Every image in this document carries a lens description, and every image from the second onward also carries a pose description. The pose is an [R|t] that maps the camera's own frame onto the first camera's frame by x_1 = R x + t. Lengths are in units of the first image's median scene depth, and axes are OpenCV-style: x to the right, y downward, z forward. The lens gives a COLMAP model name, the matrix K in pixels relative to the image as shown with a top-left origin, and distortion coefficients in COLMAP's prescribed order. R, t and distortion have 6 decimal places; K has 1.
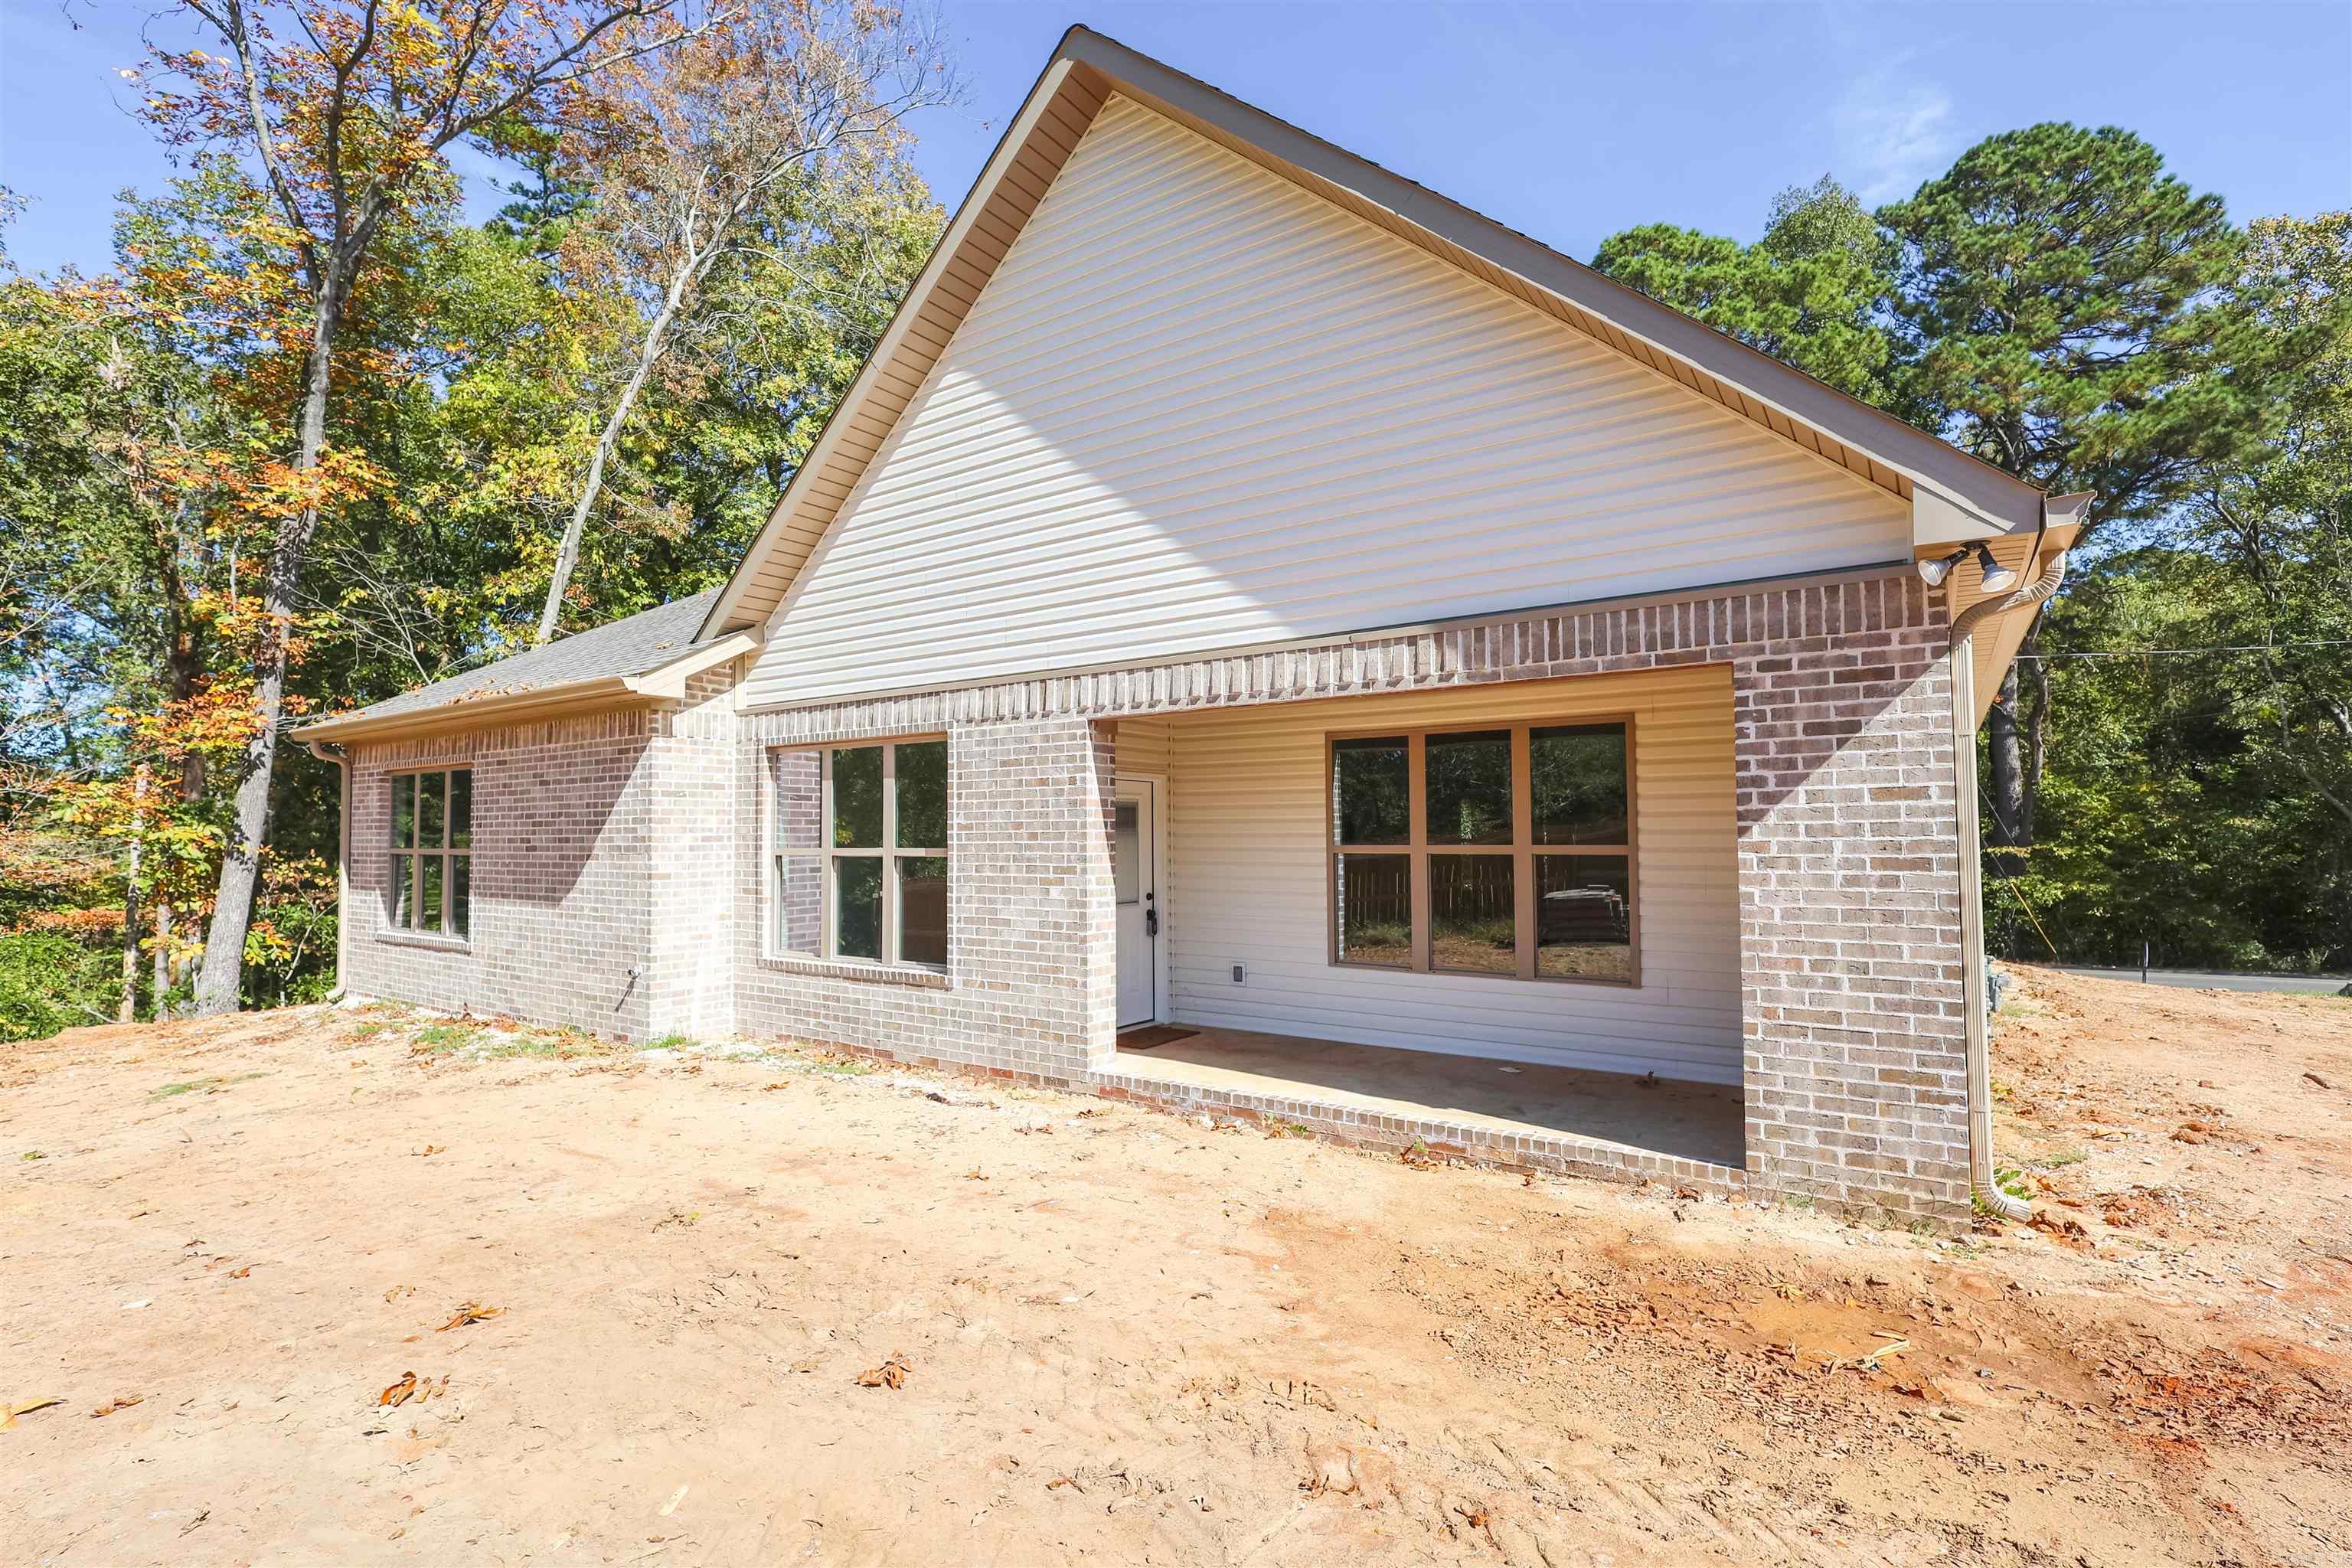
lens RADIAL K [[1073.0, 0, 1176.0], [0, 1073.0, 784.0], [0, 0, 1]] dist [-0.000252, -0.000024]
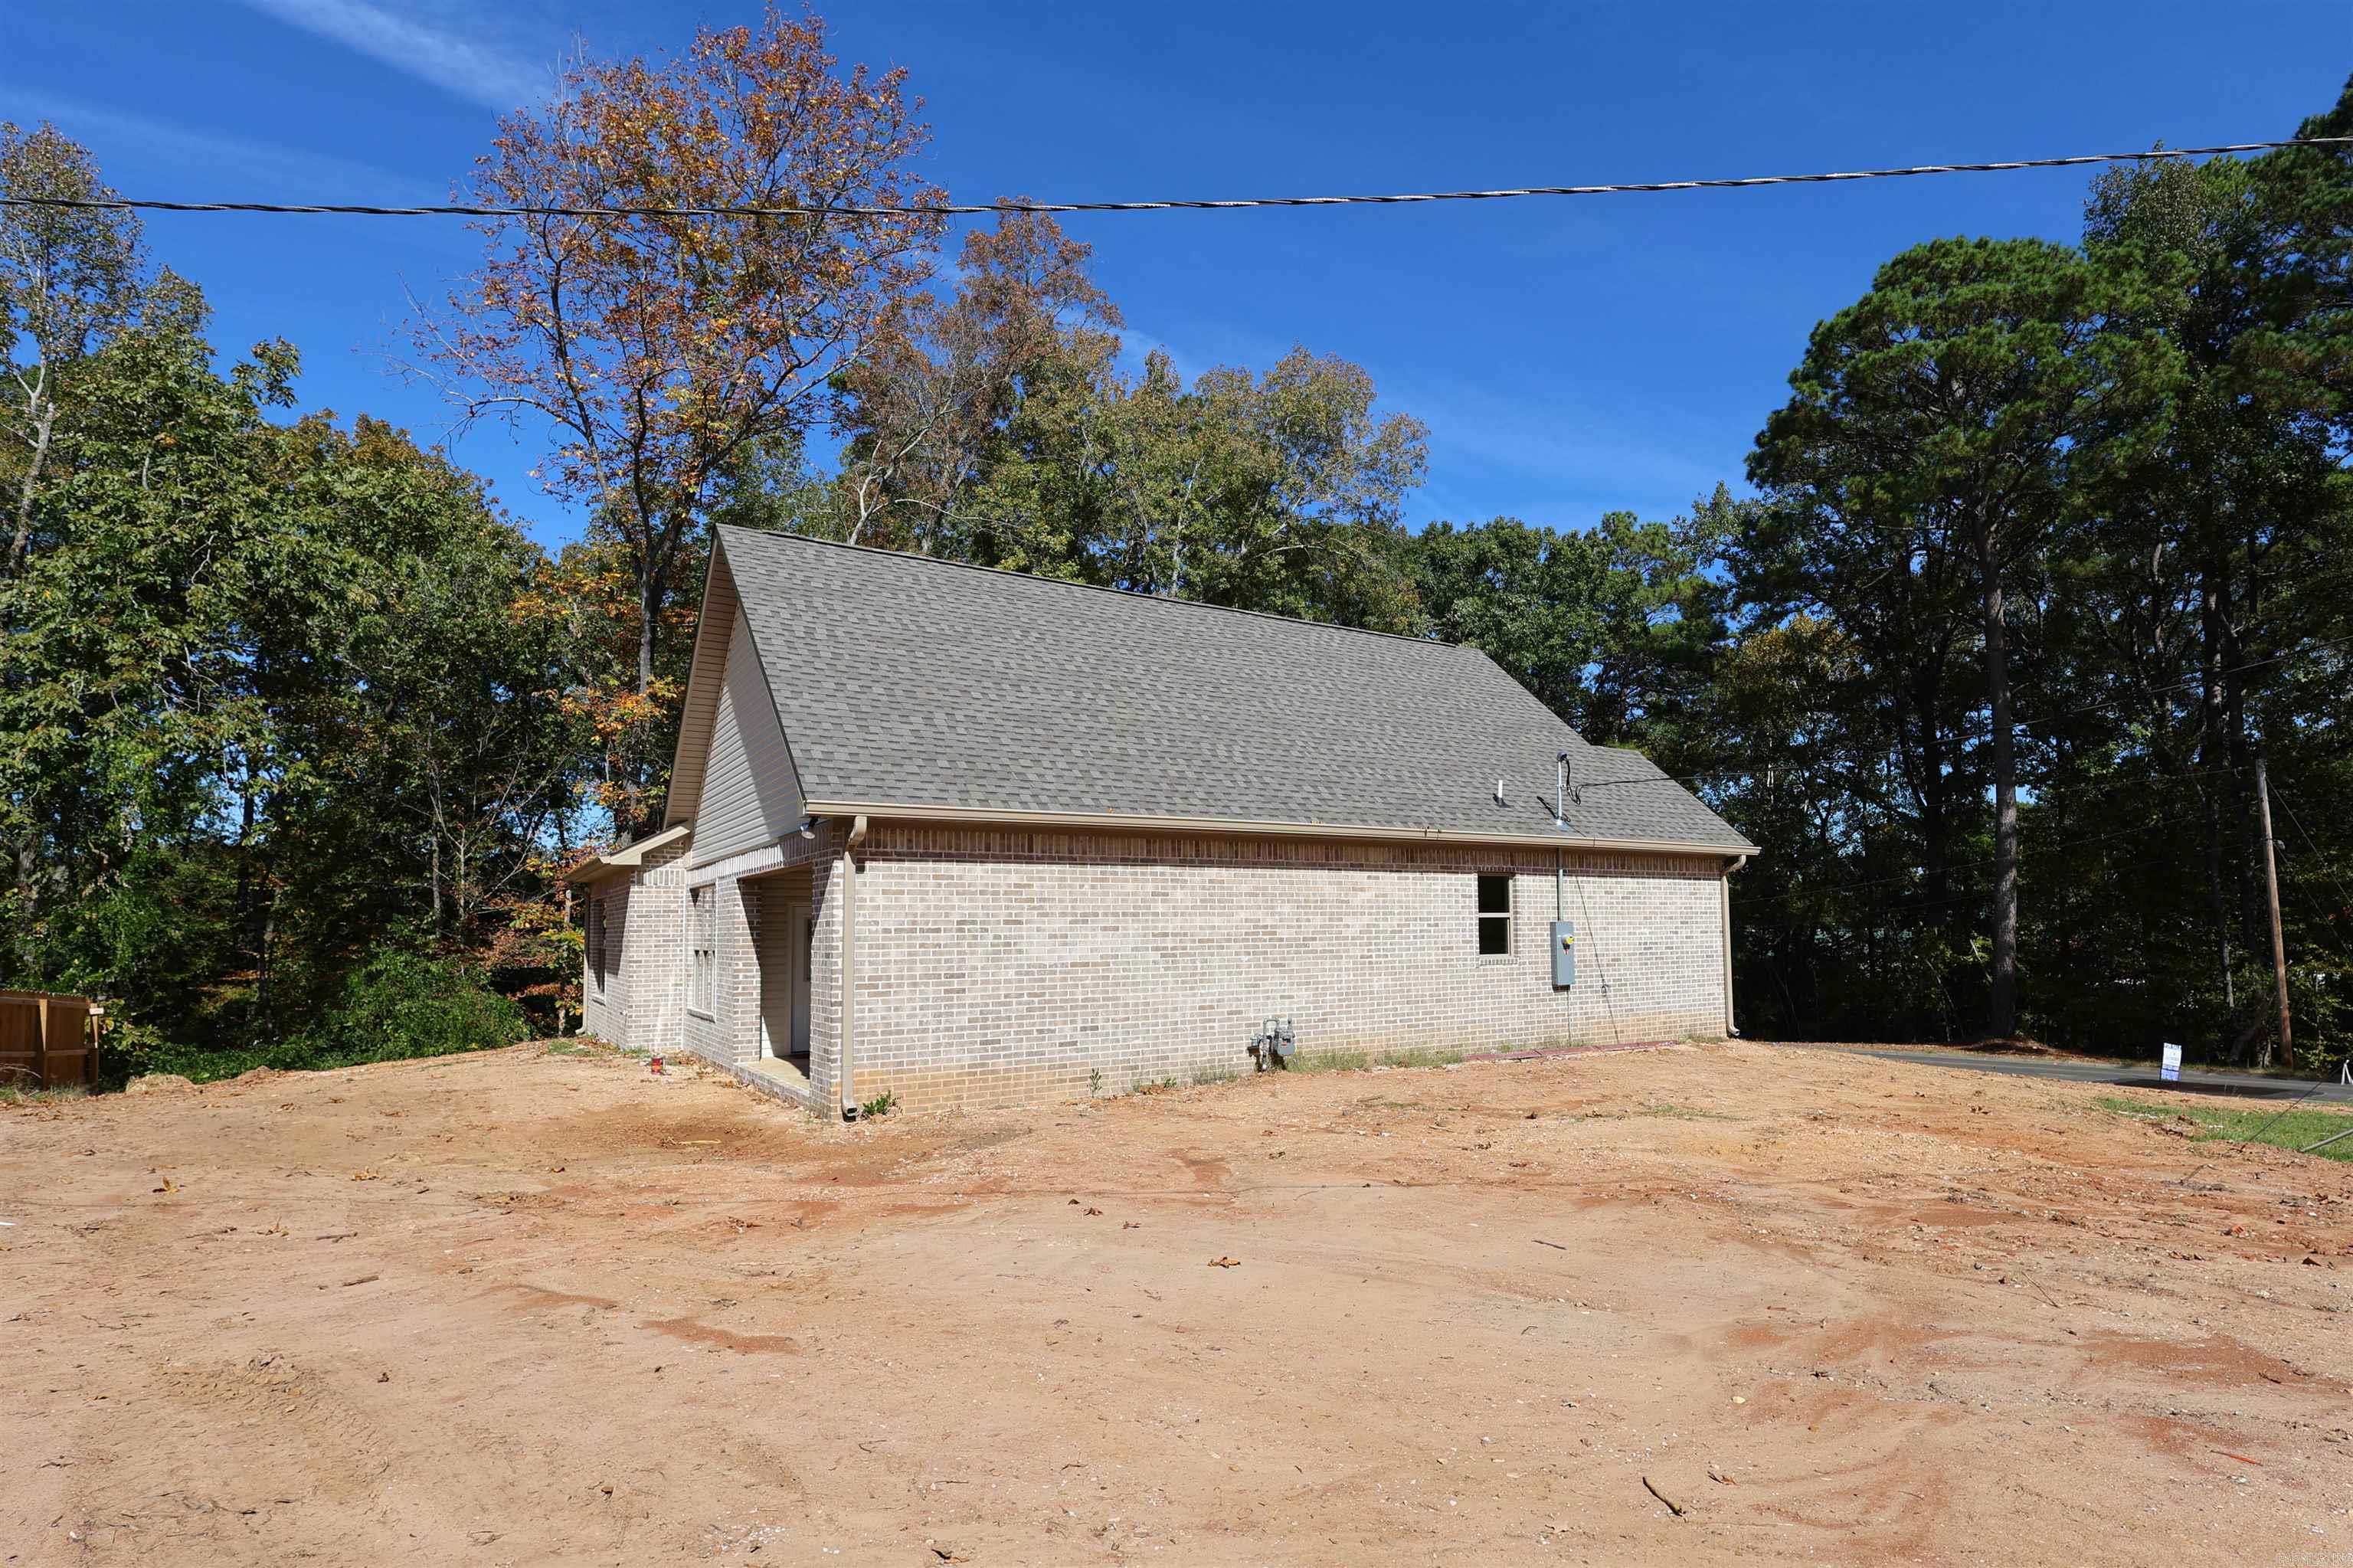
lens RADIAL K [[1073.5, 0, 1176.5], [0, 1073.5, 784.0], [0, 0, 1]] dist [-0.000252, -0.000024]
pose [[0.942446, -0.061233, -0.328704, 0.913583], [0.034624, 0.995675, -0.086209, -0.025030], [0.332562, 0.069866, 0.940490, -0.382715]]
